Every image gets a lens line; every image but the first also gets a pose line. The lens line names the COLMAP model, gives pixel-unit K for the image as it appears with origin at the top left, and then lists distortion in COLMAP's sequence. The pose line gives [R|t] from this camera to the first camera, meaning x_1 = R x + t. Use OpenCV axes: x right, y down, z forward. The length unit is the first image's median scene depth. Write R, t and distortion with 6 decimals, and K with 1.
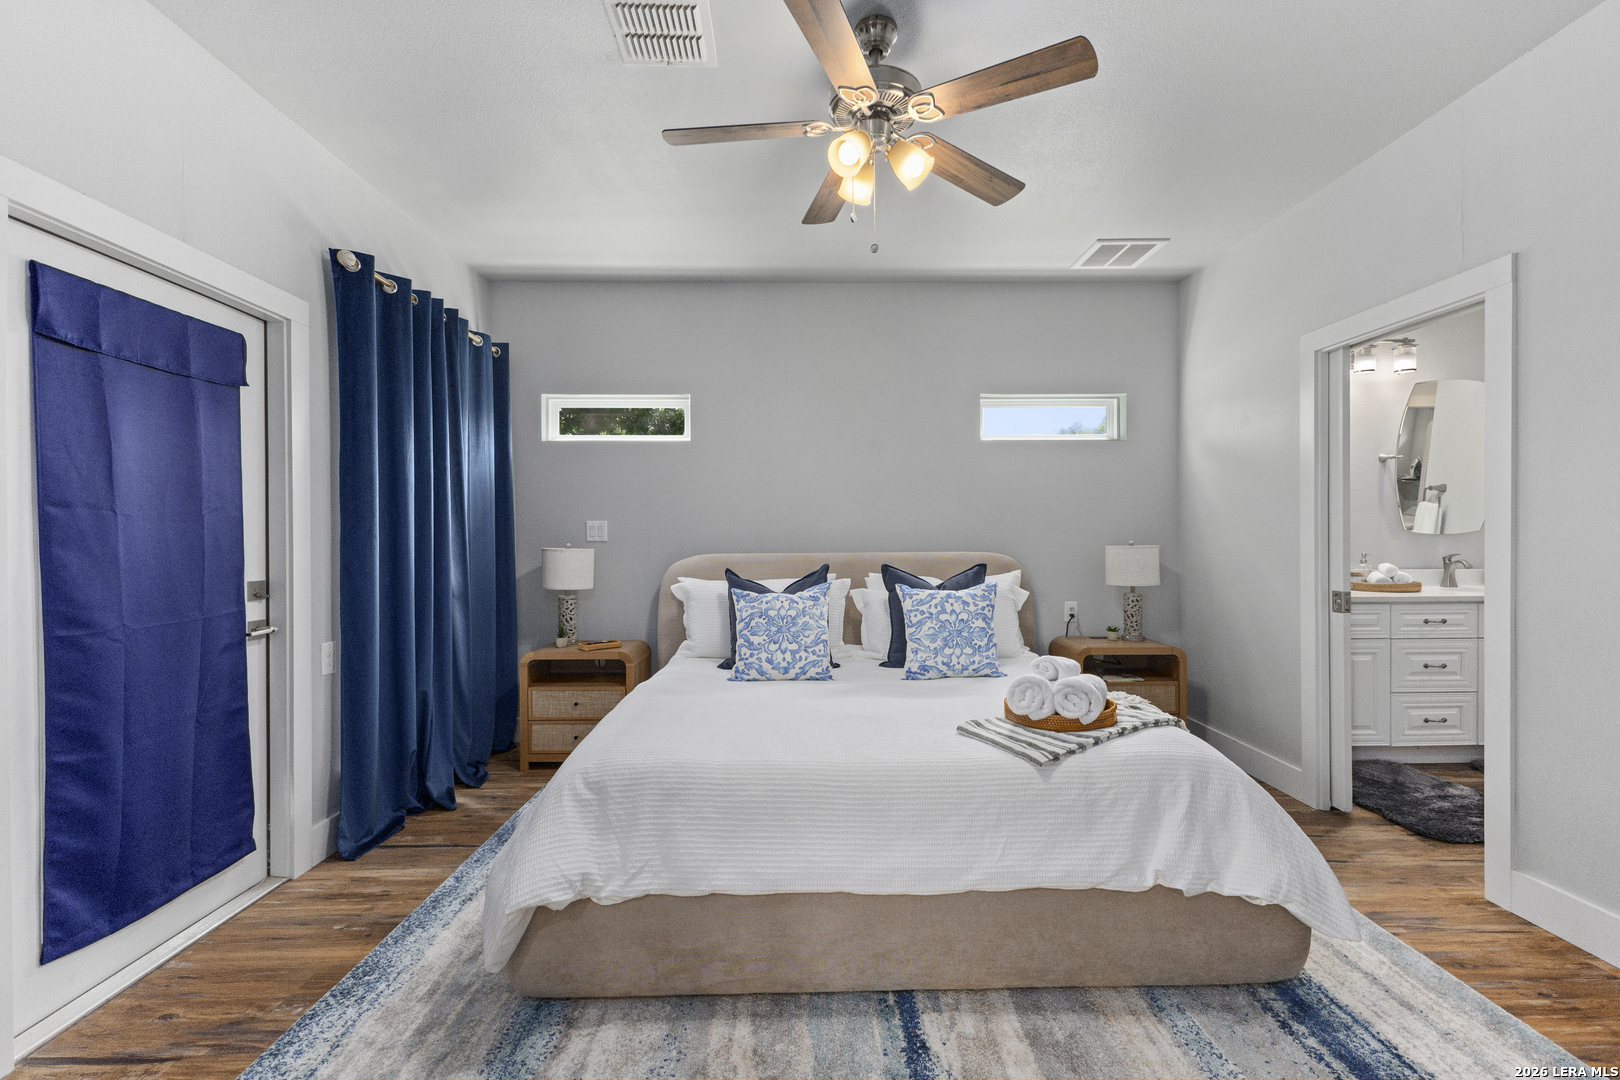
lens RADIAL K [[698.8, 0, 810.0], [0, 698.8, 540.0], [0, 0, 1]] dist [-0.000273, -0.000443]
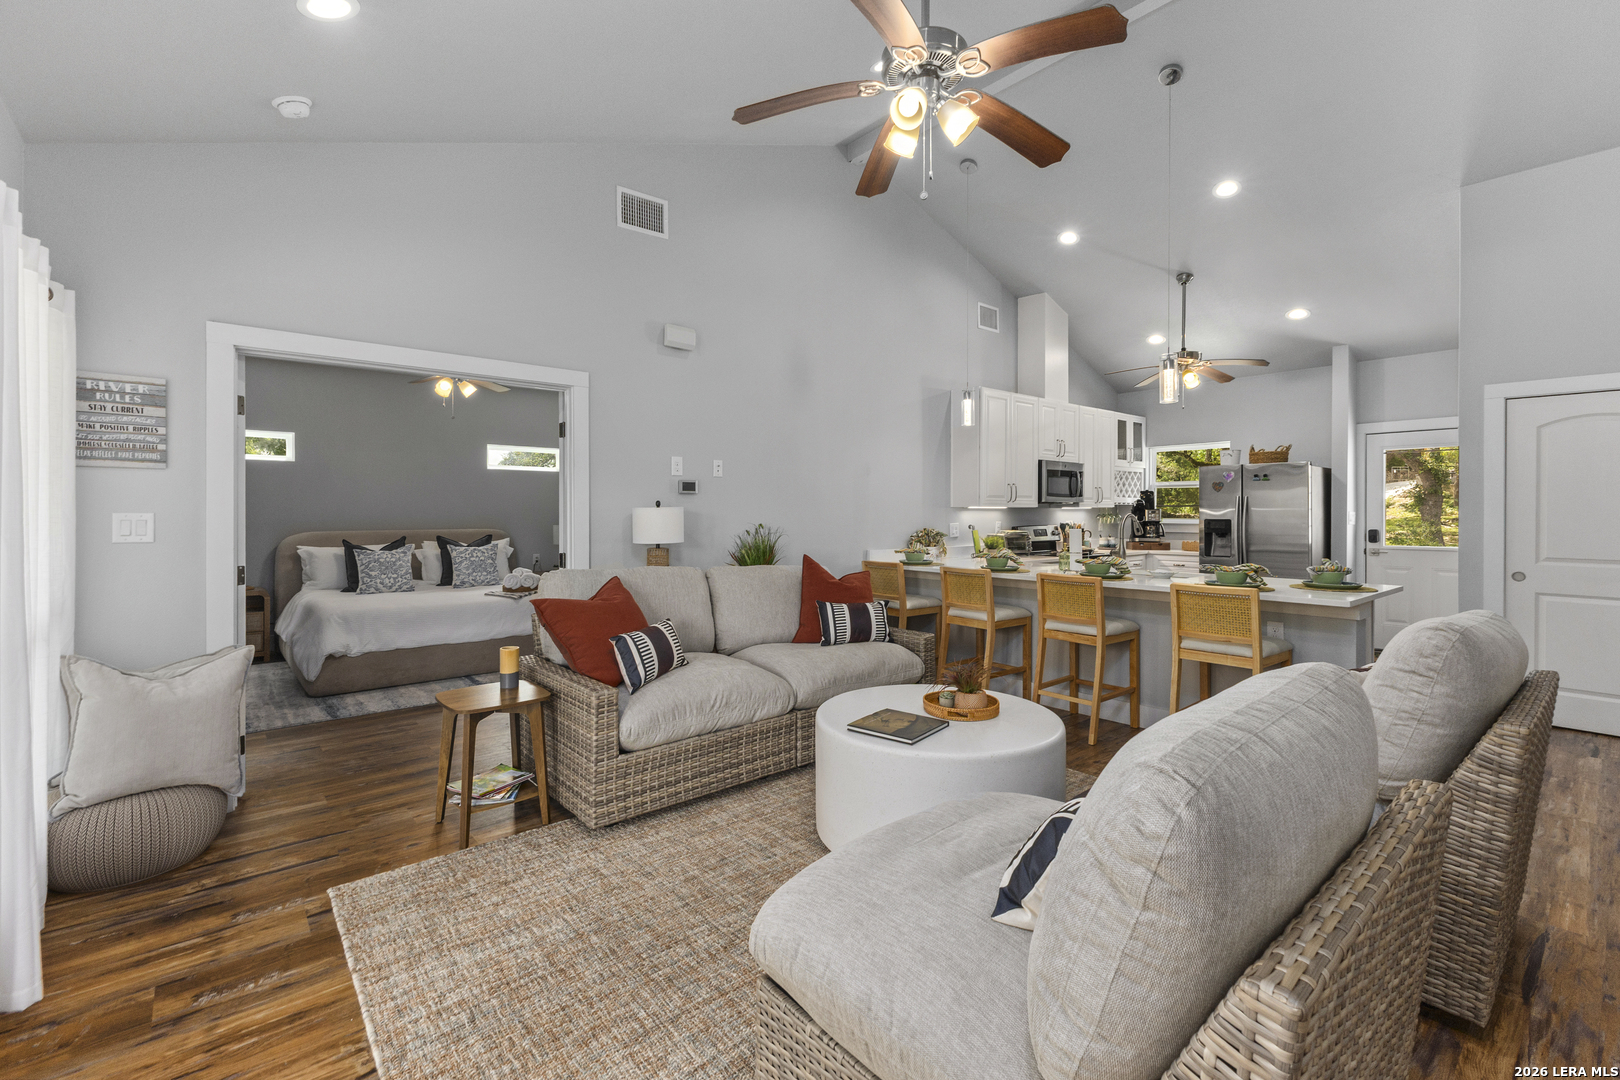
lens RADIAL K [[705.7, 0, 806.5], [0, 705.7, 506.4], [0, 0, 1]] dist [0.026871, 0.000254]
pose [[0.775969, 0.005651, 0.630746, -0.399105], [0.001698, 0.999938, -0.011047, -0.028391], [-0.630769, 0.009643, 0.775911, -1.384175]]
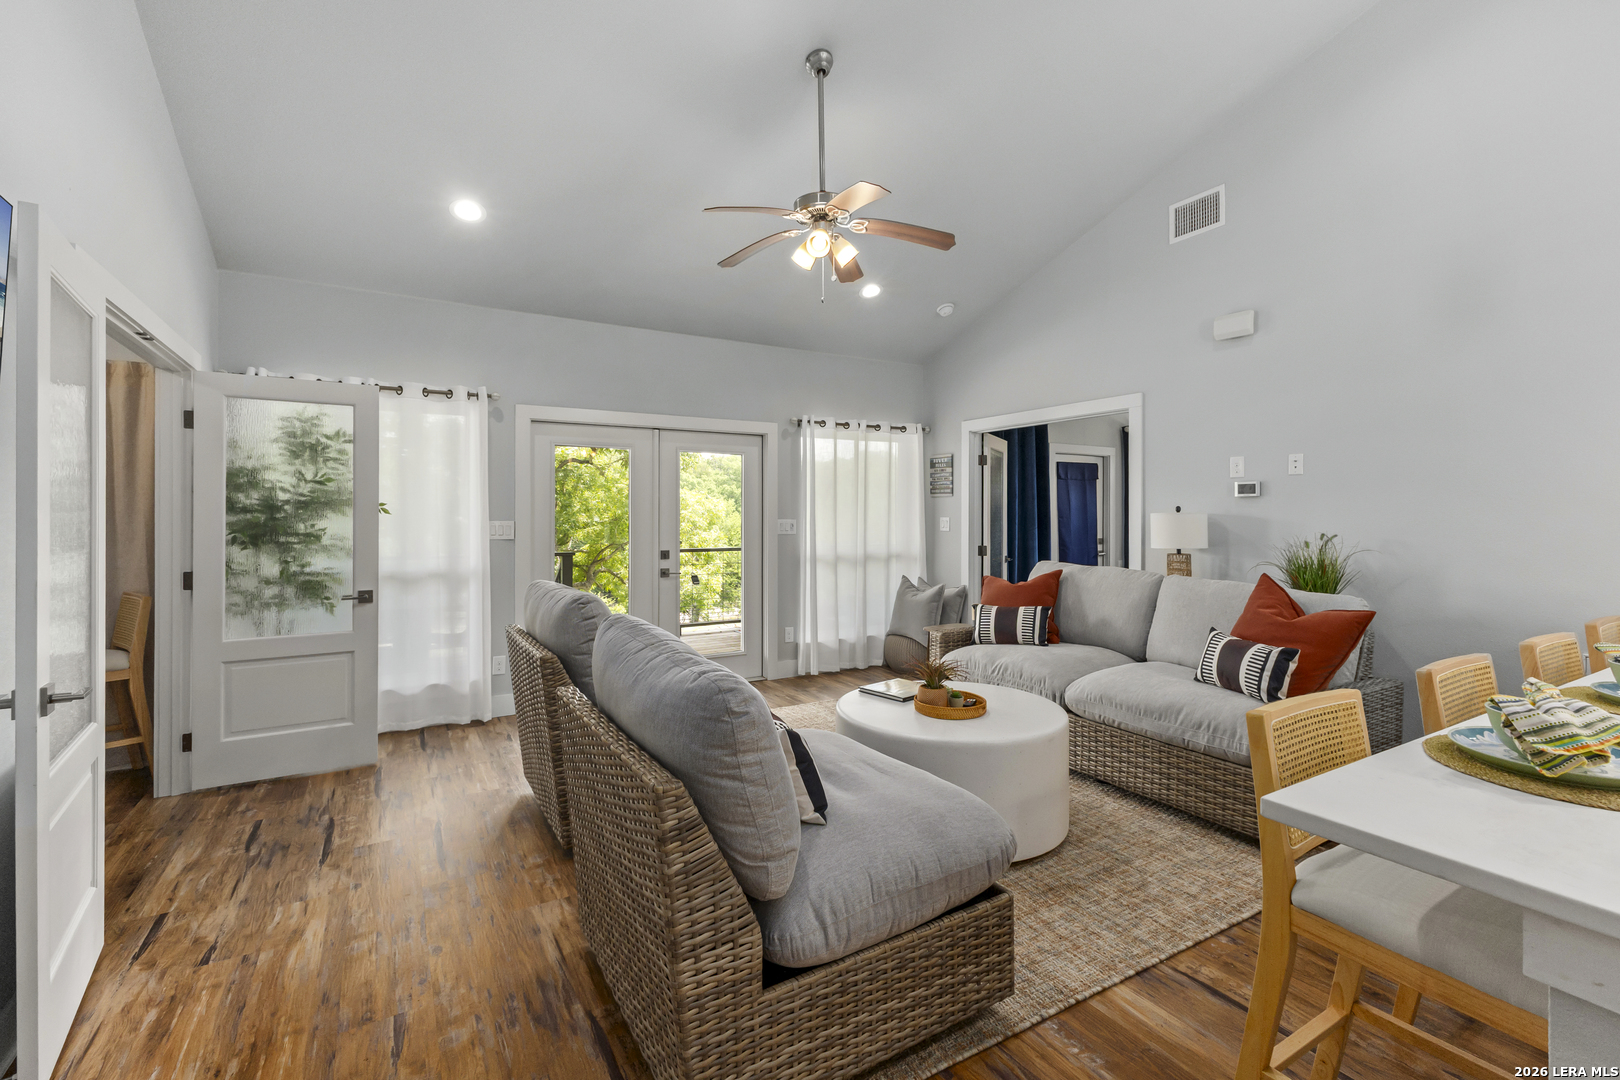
lens RADIAL K [[707.4, 0, 811.9], [0, 707.4, 518.1], [0, 0, 1]] dist [0.001791, 0.000052]
pose [[0.499697, 0.005450, -0.866183, 1.105939], [-0.004195, 0.999984, 0.003872, -0.034083], [0.866190, 0.001699, 0.499711, -1.440895]]
